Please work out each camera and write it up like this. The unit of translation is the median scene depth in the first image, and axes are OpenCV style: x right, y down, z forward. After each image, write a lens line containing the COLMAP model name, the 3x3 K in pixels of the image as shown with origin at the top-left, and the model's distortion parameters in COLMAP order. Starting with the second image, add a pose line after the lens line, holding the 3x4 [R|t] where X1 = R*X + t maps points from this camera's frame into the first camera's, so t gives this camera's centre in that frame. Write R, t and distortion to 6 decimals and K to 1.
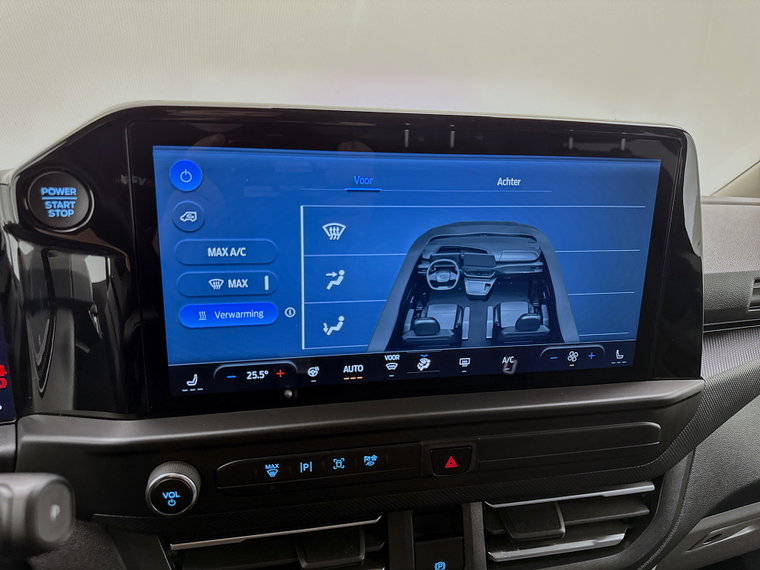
lens RADIAL K [[539.7, 0, 380.0], [0, 539.7, 285.0], [0, 0, 1]] dist [0.030933, -0.061312]
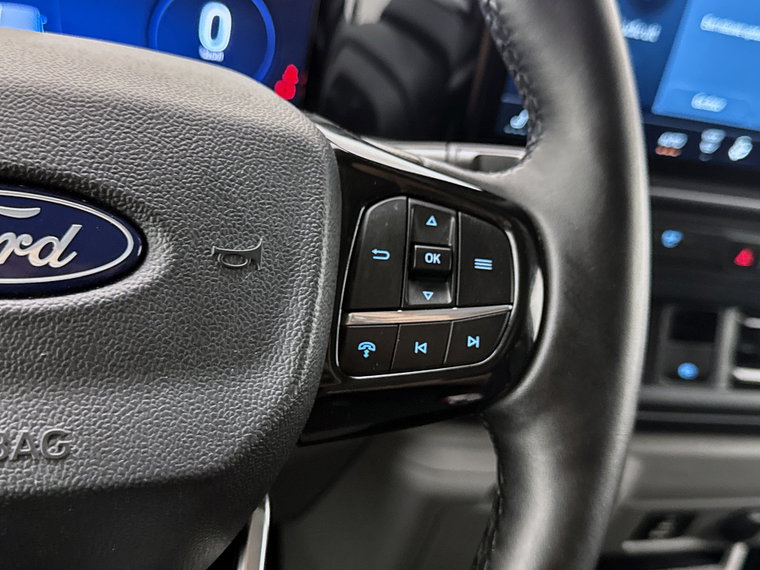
lens RADIAL K [[853.3, 0, 380.0], [0, 853.3, 285.0], [0, 0, 1]] dist [0.094949, -0.018684]
pose [[0.984769, 0.156239, 0.076281, -0.603756], [-0.168179, 0.967279, 0.189966, 0.193611], [-0.044104, -0.199902, 0.978823, -0.464203]]
